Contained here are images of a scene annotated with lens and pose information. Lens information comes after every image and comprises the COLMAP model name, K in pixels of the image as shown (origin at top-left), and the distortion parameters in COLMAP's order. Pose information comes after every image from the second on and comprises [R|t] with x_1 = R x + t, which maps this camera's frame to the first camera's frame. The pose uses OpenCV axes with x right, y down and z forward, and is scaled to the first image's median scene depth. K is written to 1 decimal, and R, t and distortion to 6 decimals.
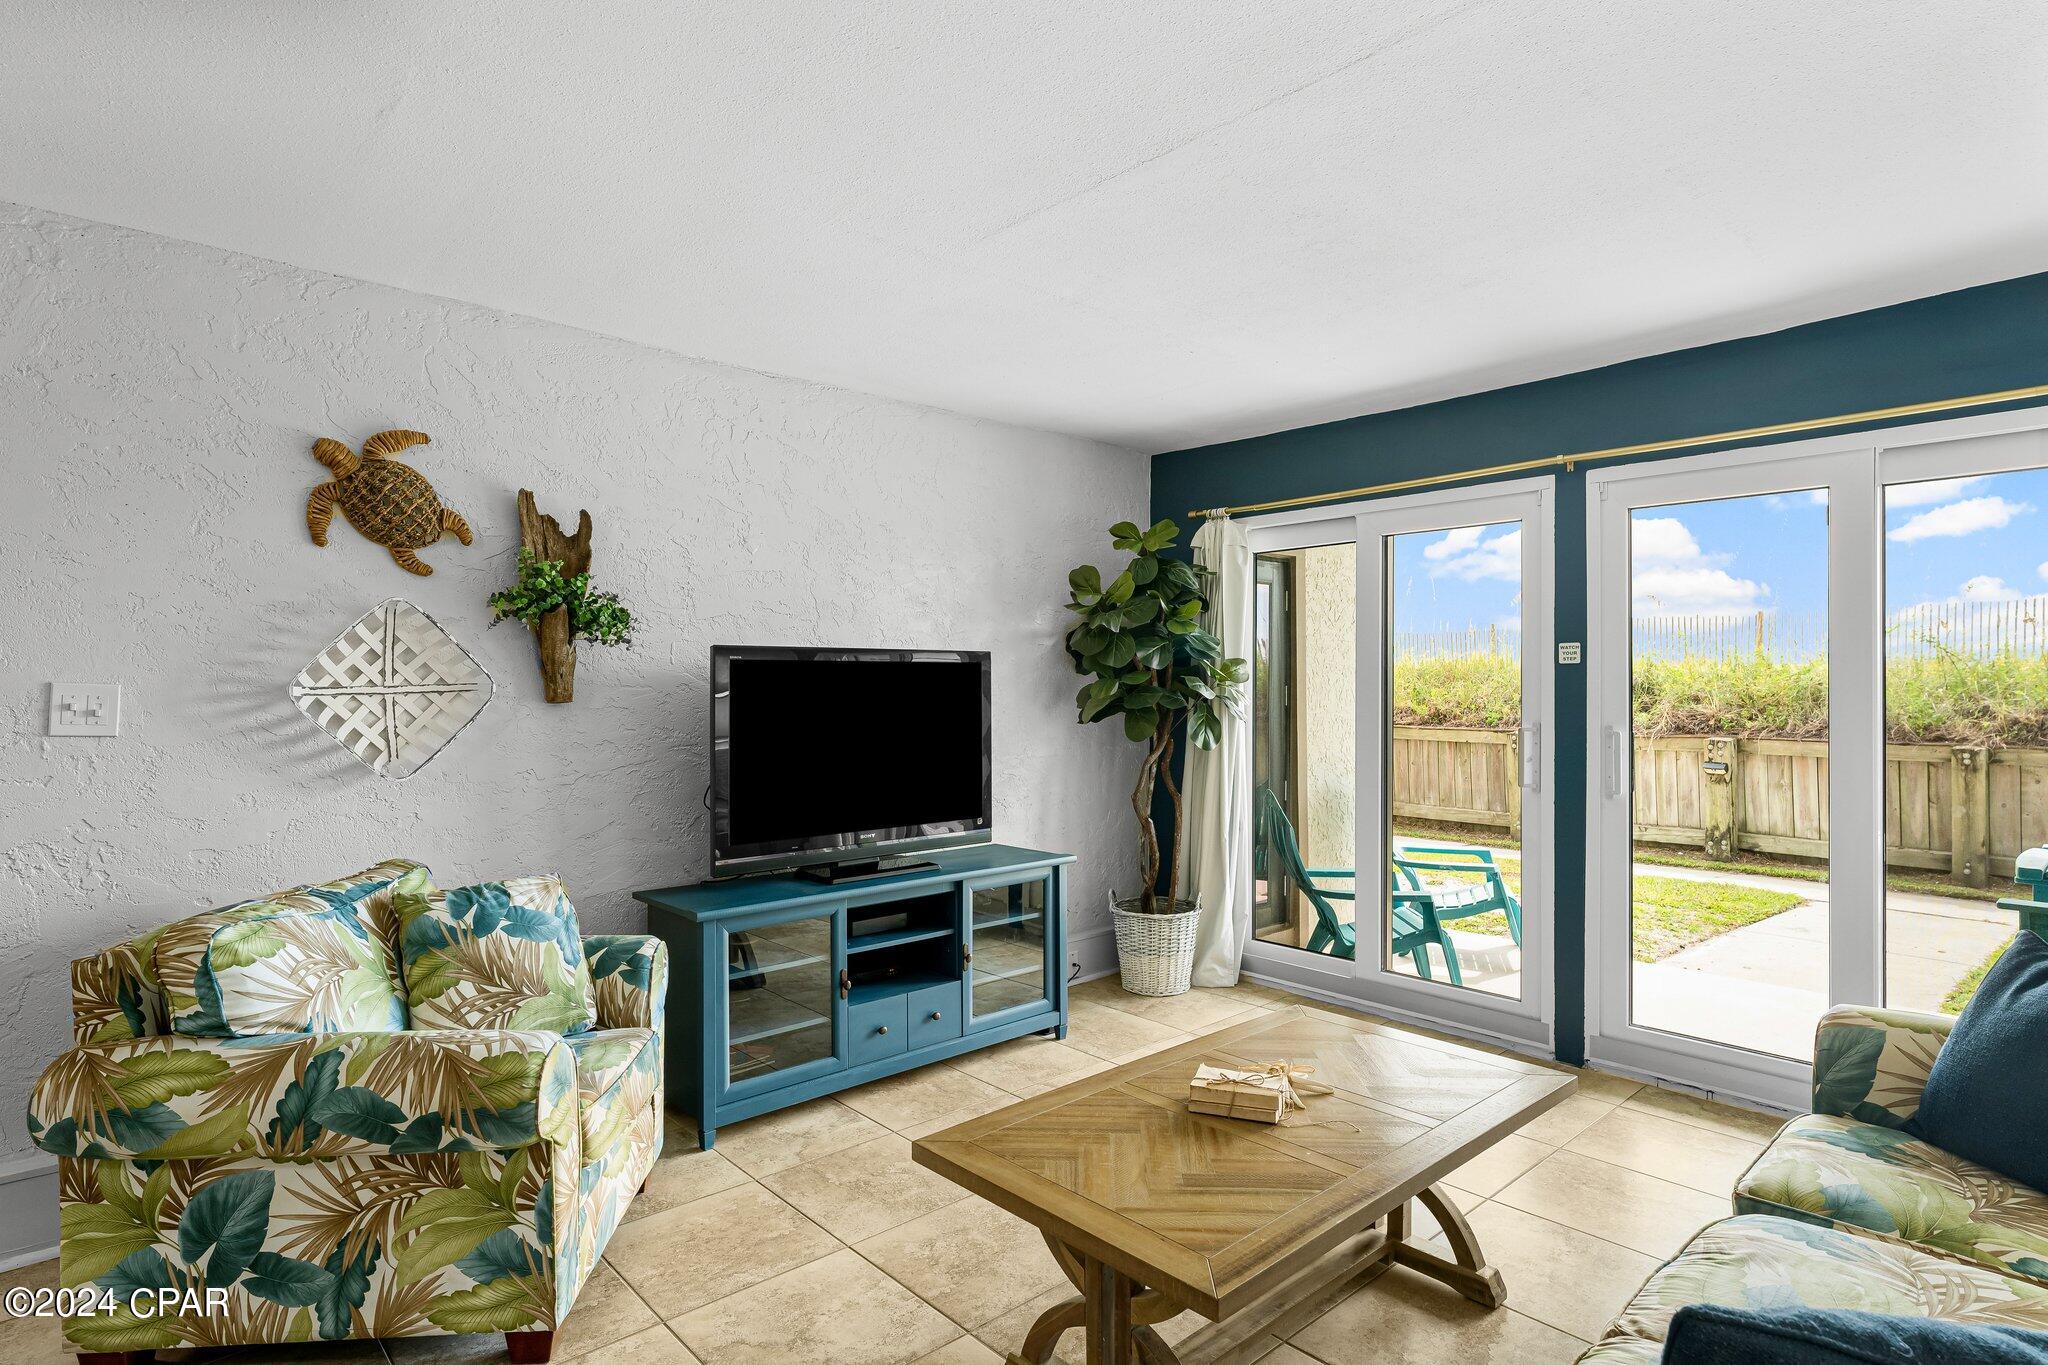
lens RADIAL K [[1082.4, 0, 1024.0], [0, 1082.4, 682.5], [0, 0, 1]] dist [0.003104, 0.001056]
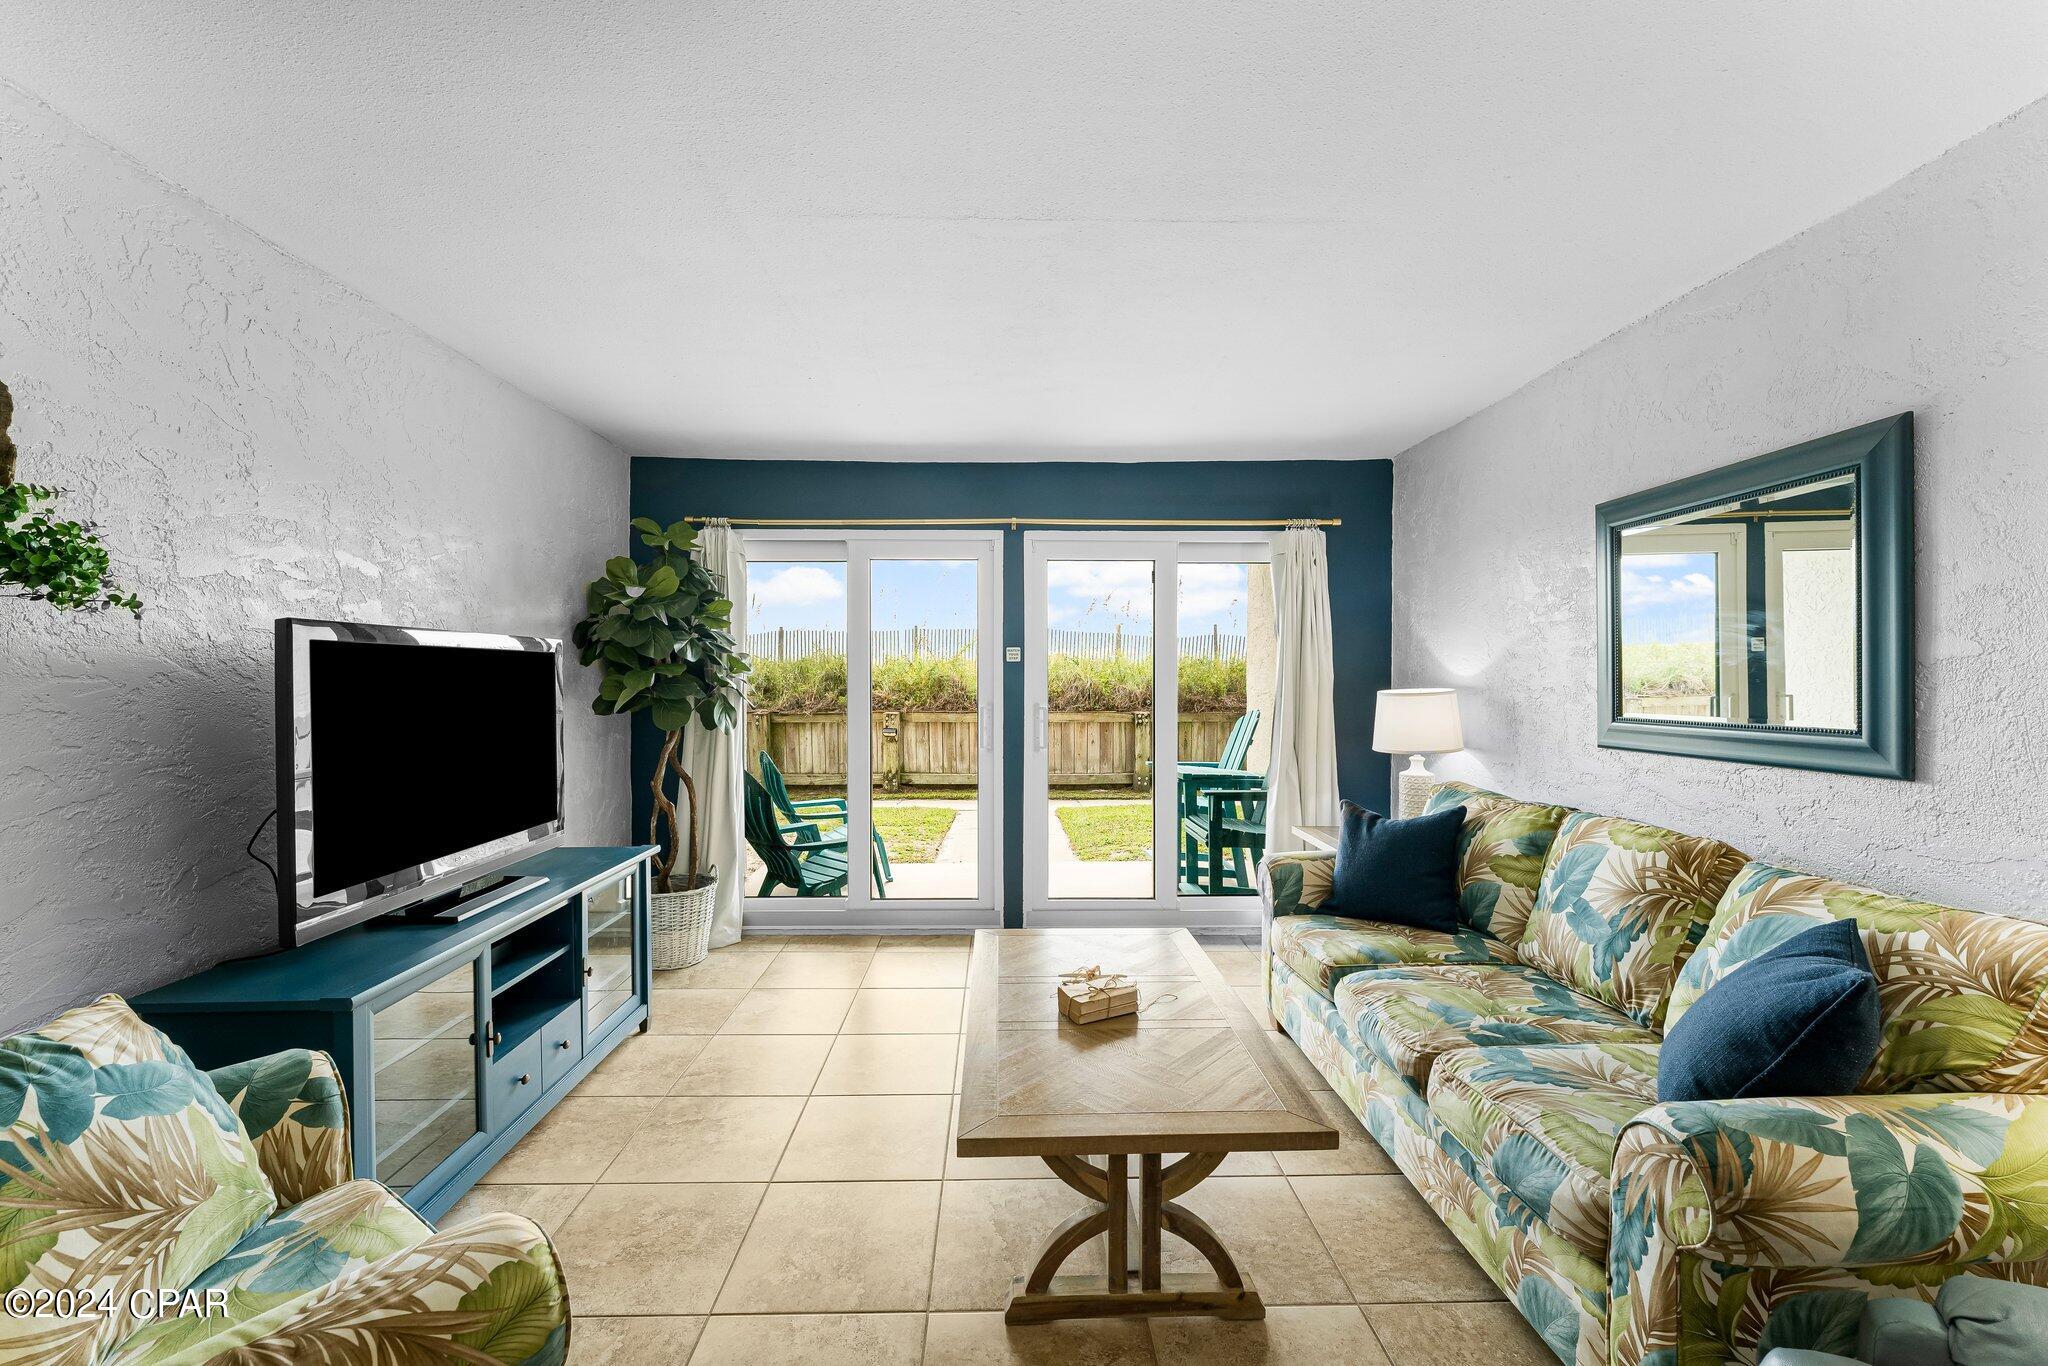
lens RADIAL K [[839.9, 0, 1026.2], [0, 839.9, 688.3], [0, 0, 1]] dist [0.002046, 0.000233]
pose [[0.651351, -0.009951, 0.758711, -0.312626], [-0.001299, 0.999898, 0.014230, 0.002077], [-0.758775, -0.010254, 0.651272, 0.227161]]
